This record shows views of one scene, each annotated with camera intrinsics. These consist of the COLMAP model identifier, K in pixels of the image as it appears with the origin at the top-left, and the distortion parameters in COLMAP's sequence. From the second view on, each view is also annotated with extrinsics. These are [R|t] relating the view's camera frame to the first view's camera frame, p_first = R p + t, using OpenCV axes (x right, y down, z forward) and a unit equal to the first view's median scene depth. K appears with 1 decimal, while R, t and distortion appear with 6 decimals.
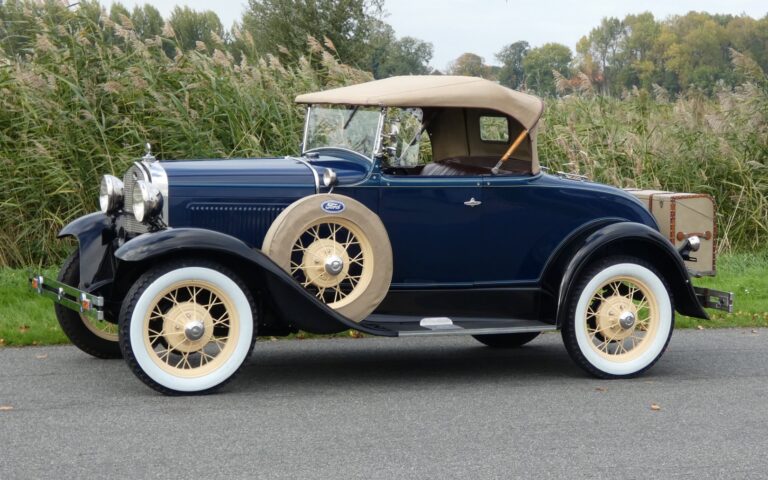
lens RADIAL K [[1661.9, 0, 385.6], [0, 1661.9, 318.8], [0, 0, 1]] dist [0.096573, -0.236459]
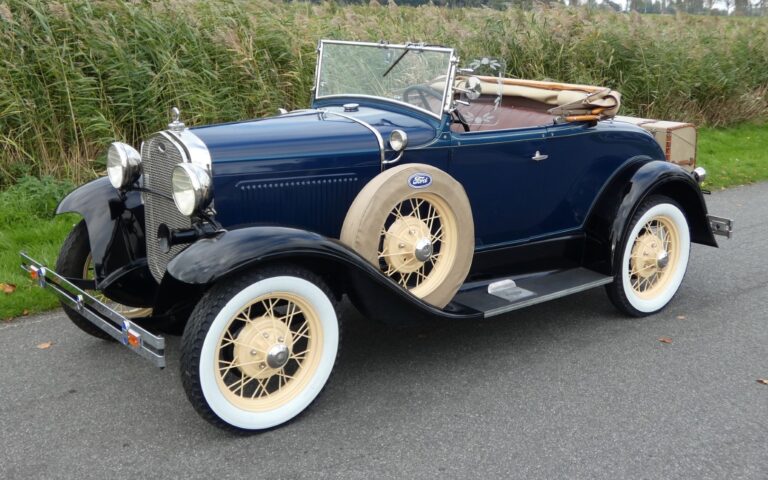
lens RADIAL K [[904.5, 0, 394.7], [0, 904.5, 220.7], [0, 0, 1]] dist [-0.028692, 0.019662]
pose [[0.966772, -0.070372, 0.245762, -0.154345], [0.043537, 0.992644, 0.112970, -0.097652], [-0.251904, -0.098517, 0.962725, 0.553918]]
